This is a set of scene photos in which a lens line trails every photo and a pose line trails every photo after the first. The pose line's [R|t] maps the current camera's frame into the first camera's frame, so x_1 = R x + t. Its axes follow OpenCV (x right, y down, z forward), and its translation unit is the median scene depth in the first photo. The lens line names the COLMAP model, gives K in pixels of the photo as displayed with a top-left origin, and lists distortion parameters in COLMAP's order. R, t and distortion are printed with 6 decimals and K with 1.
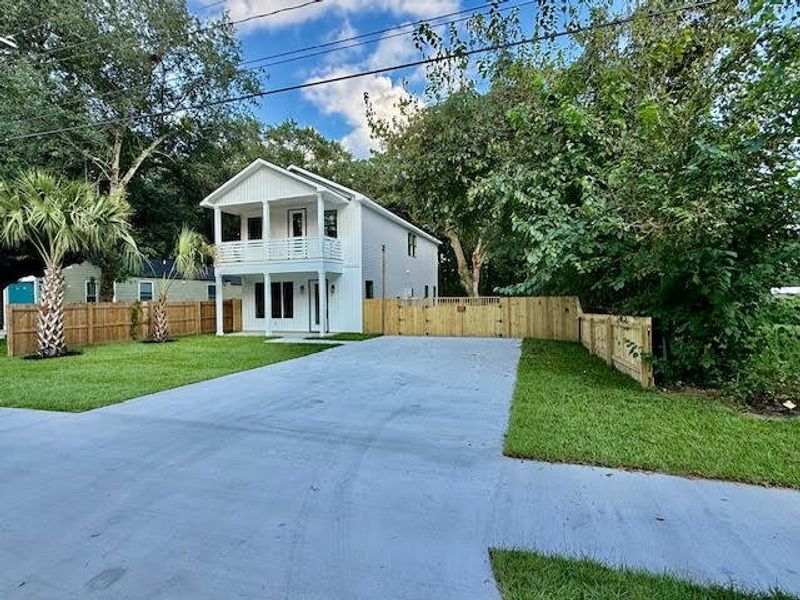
lens RADIAL K [[325.0, 0, 400.0], [0, 325.0, 300.0], [0, 0, 1]] dist [-0.000249, -0.000099]
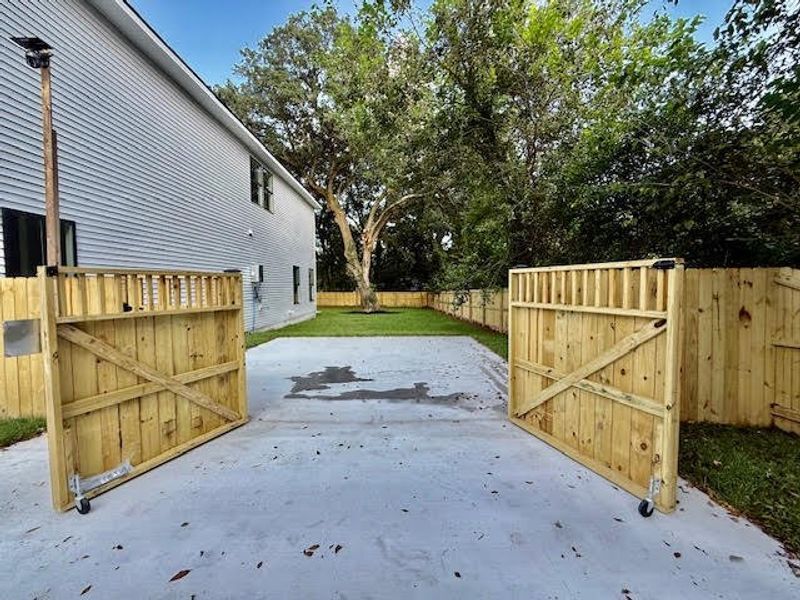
lens RADIAL K [[325.0, 0, 400.0], [0, 325.0, 300.0], [0, 0, 1]] dist [-0.000249, -0.000099]
pose [[0.938775, -0.015028, 0.344202, 0.040257], [0.004355, 0.999486, 0.031761, 0.001171], [-0.344502, -0.028318, 0.938358, 0.262305]]
